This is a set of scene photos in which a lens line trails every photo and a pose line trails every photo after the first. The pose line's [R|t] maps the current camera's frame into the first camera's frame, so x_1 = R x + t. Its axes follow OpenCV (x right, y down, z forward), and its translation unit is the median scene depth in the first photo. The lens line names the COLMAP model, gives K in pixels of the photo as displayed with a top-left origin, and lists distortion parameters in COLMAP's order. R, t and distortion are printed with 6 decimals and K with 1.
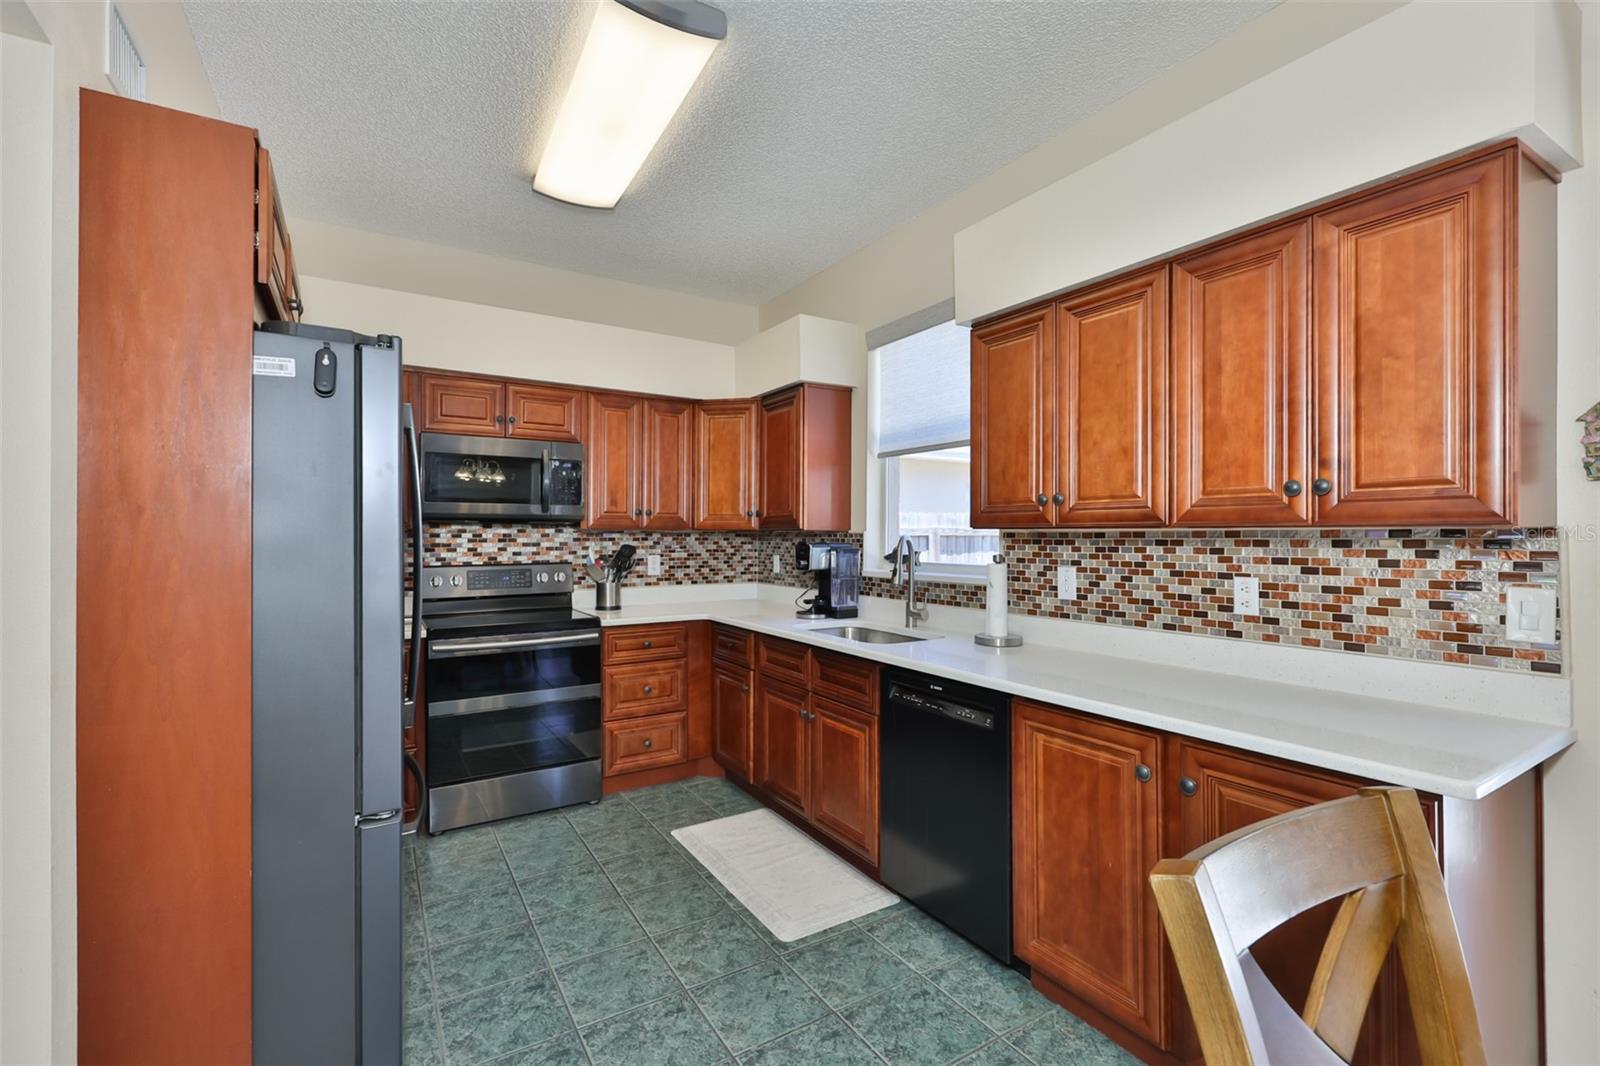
lens RADIAL K [[671.1, 0, 810.0], [0, 671.1, 540.8], [0, 0, 1]] dist [0.001054, 0.000794]
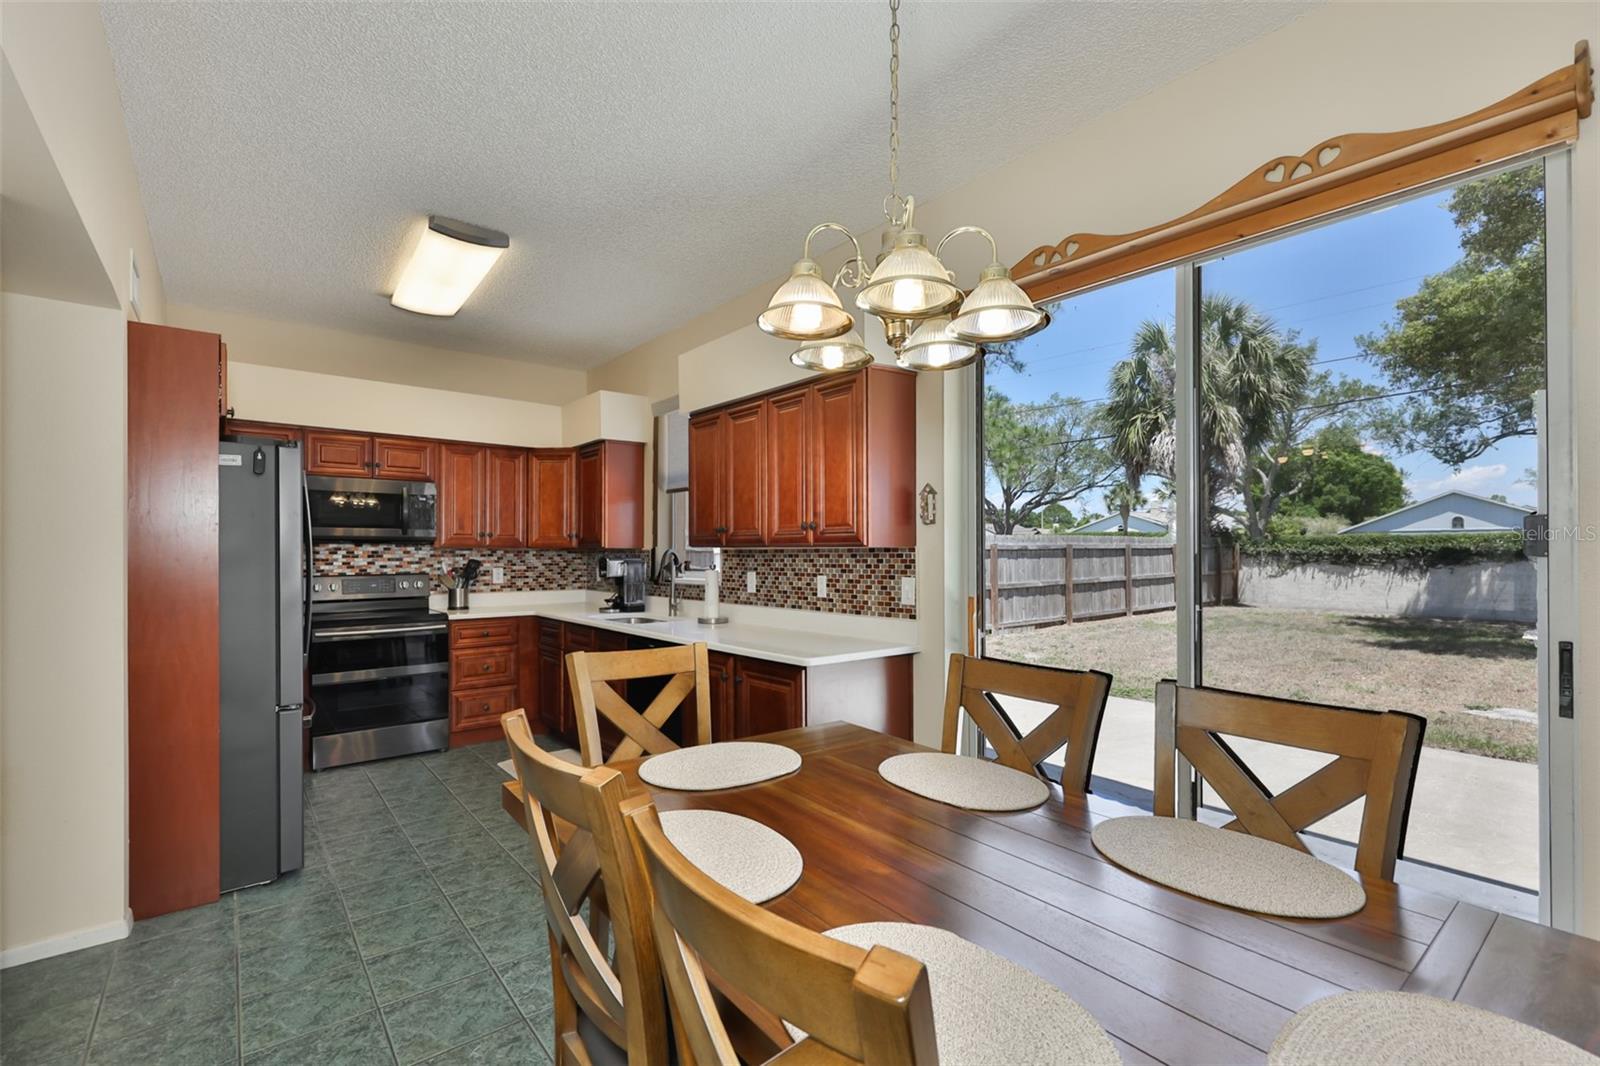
lens RADIAL K [[671.1, 0, 780.8], [0, 671.1, 559.3], [0, 0, 1]] dist [0.001054, 0.000794]
pose [[0.994419, -0.002452, 0.105474, 0.229478], [0.002282, 0.999996, 0.001731, 0.005902], [-0.105478, -0.001481, 0.994421, -0.445772]]
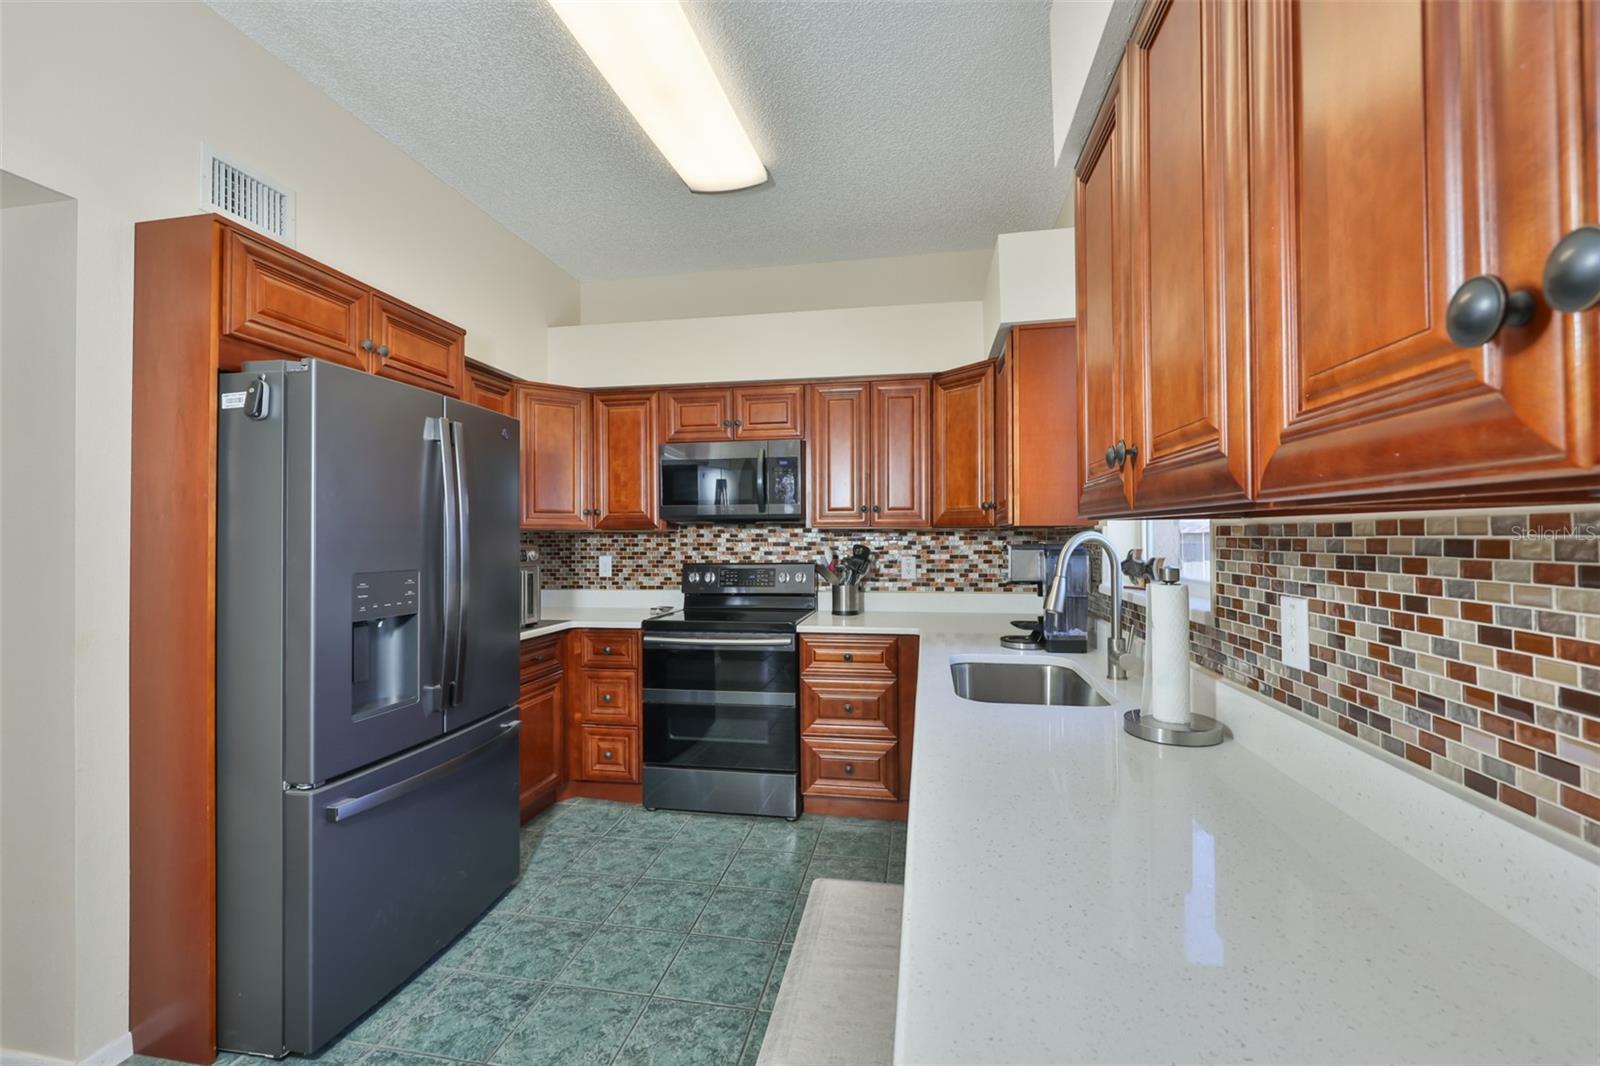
lens RADIAL K [[671.1, 0, 805.9], [0, 671.1, 533.9], [0, 0, 1]] dist [0.001054, 0.000794]
pose [[0.745129, -0.006557, -0.666888, 0.353398], [0.000878, 0.999960, -0.008851, -0.001374], [0.666920, 0.006009, 0.745105, 0.342704]]
